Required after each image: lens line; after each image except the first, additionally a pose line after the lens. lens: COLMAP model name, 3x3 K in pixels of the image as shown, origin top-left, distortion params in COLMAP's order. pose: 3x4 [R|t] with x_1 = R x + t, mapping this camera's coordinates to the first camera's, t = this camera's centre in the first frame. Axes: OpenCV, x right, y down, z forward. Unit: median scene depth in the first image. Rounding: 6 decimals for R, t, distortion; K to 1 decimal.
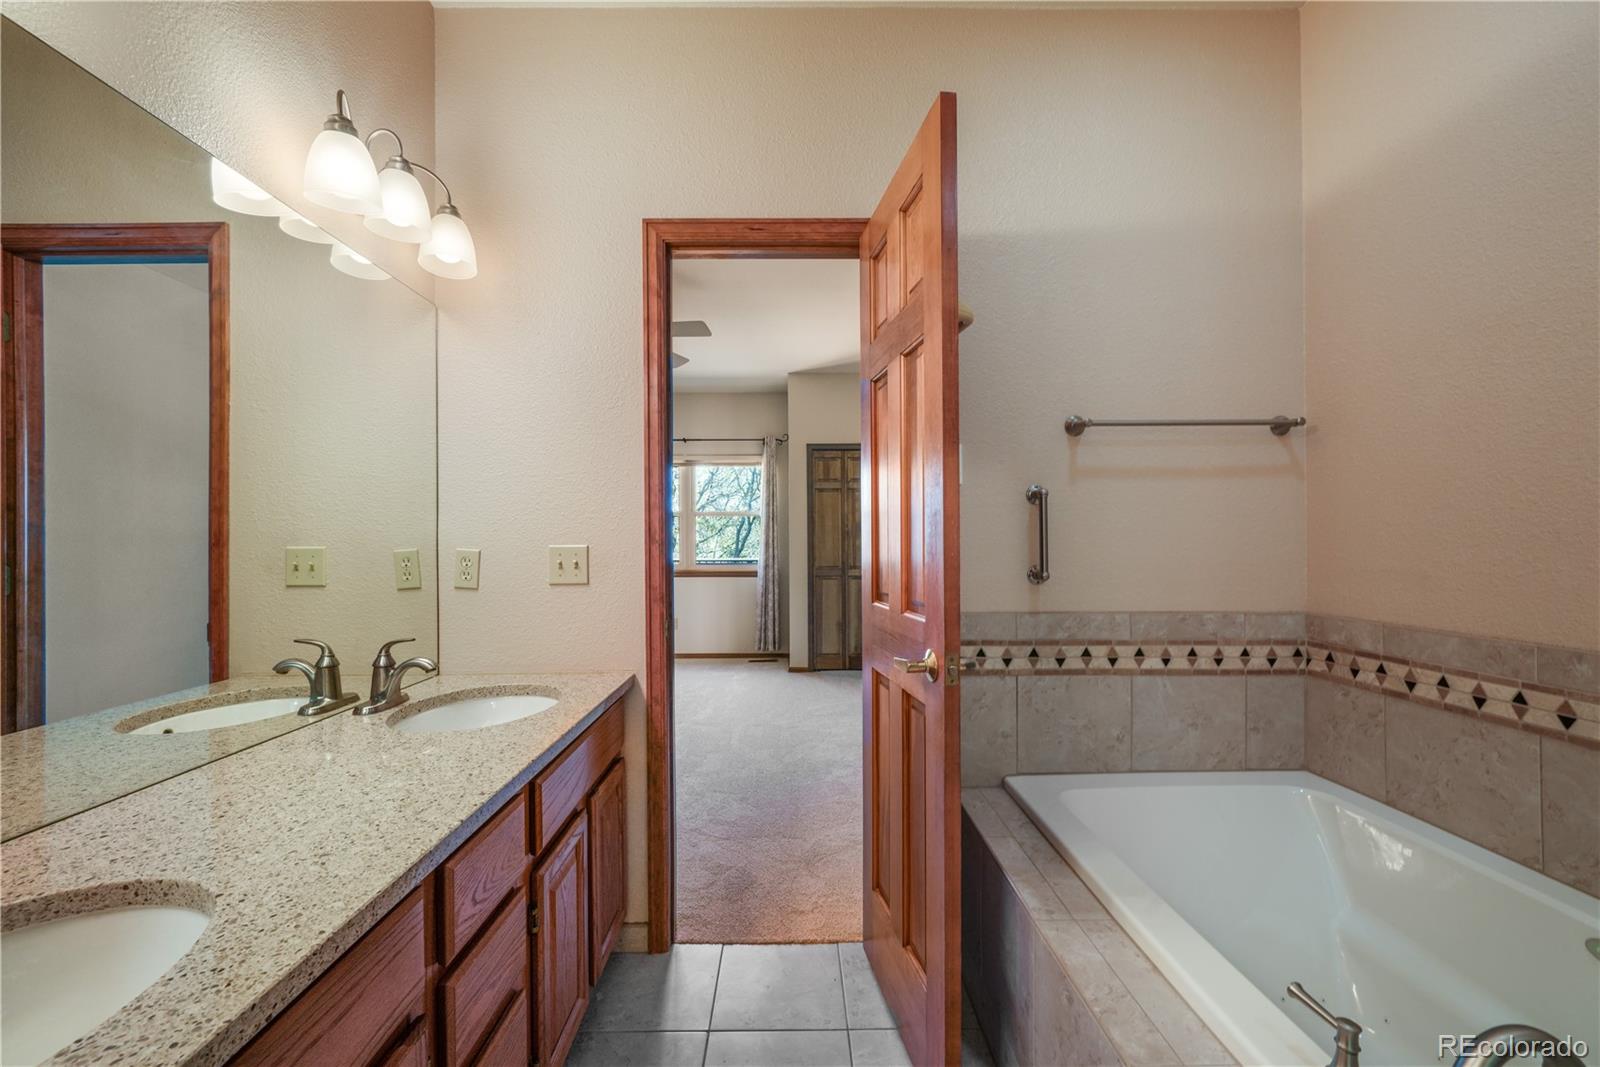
lens RADIAL K [[632.4, 0, 798.1], [0, 632.4, 537.9], [0, 0, 1]] dist [-0.010815, 0.000110]
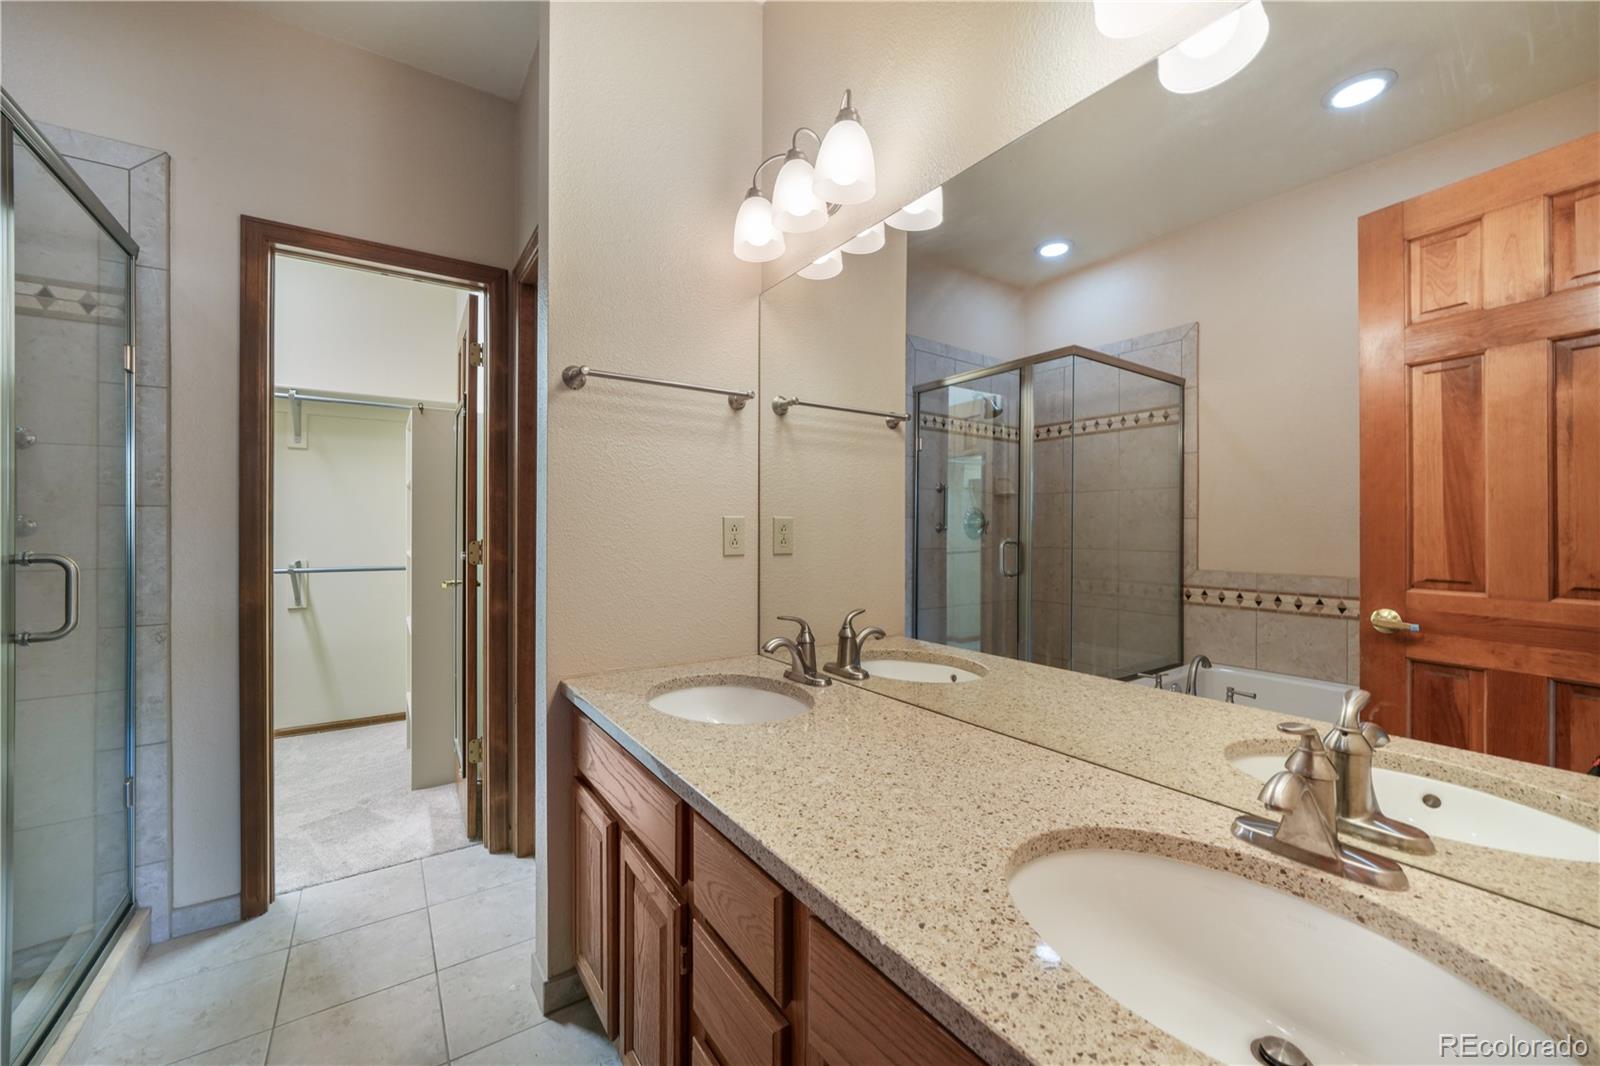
lens RADIAL K [[604.7, 0, 802.5], [0, 604.7, 531.5], [0, 0, 1]] dist [0.000010, 0.000001]
pose [[-0.823864, 0.003774, -0.566774, -0.104429], [0.003196, 0.999993, 0.002013, 0.019635], [0.566778, -0.000153, -0.823871, 1.804691]]
